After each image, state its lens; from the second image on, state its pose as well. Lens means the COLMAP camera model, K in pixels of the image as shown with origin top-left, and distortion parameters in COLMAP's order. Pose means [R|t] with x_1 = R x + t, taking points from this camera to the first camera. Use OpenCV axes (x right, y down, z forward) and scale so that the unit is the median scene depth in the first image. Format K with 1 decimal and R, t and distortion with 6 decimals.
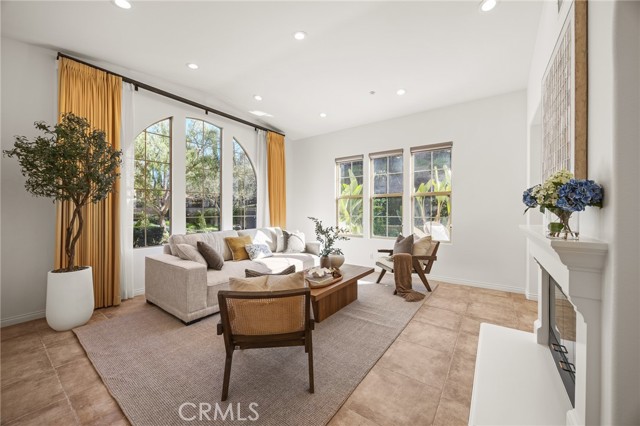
lens RADIAL K [[241.6, 0, 322.5], [0, 241.6, 211.8], [0, 0, 1]] dist [-0.002406, -0.000143]
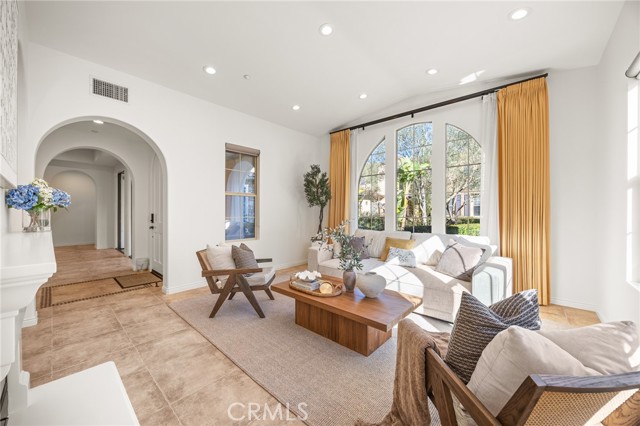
lens RADIAL K [[241.6, 0, 322.5], [0, 241.6, 211.8], [0, 0, 1]] dist [-0.002406, -0.000143]
pose [[-0.110192, 0.003278, -0.993905, 0.674638], [-0.006534, 0.999971, 0.004022, -0.005489], [0.993889, 0.006937, -0.110167, 0.850184]]
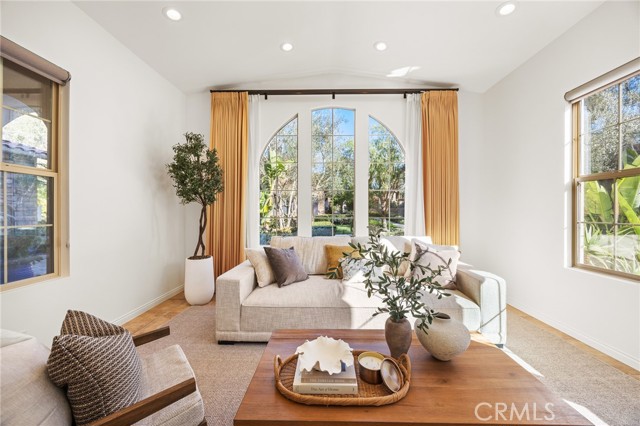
lens RADIAL K [[241.6, 0, 322.5], [0, 241.6, 211.8], [0, 0, 1]] dist [-0.002406, -0.000143]
pose [[0.564010, 0.004465, -0.825756, 0.243987], [-0.002403, 0.999990, 0.003766, -0.004315], [0.825764, -0.000140, 0.564015, 0.555498]]
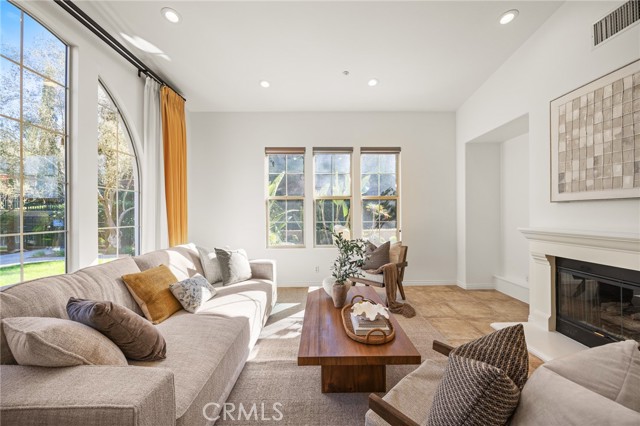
lens RADIAL K [[241.6, 0, 322.5], [0, 241.6, 211.8], [0, 0, 1]] dist [-0.002406, -0.000143]
pose [[0.808987, 0.000378, 0.587827, -0.365182], [0.009391, 0.999864, -0.013567, -0.005552], [-0.587752, 0.016495, 0.808873, 0.404922]]
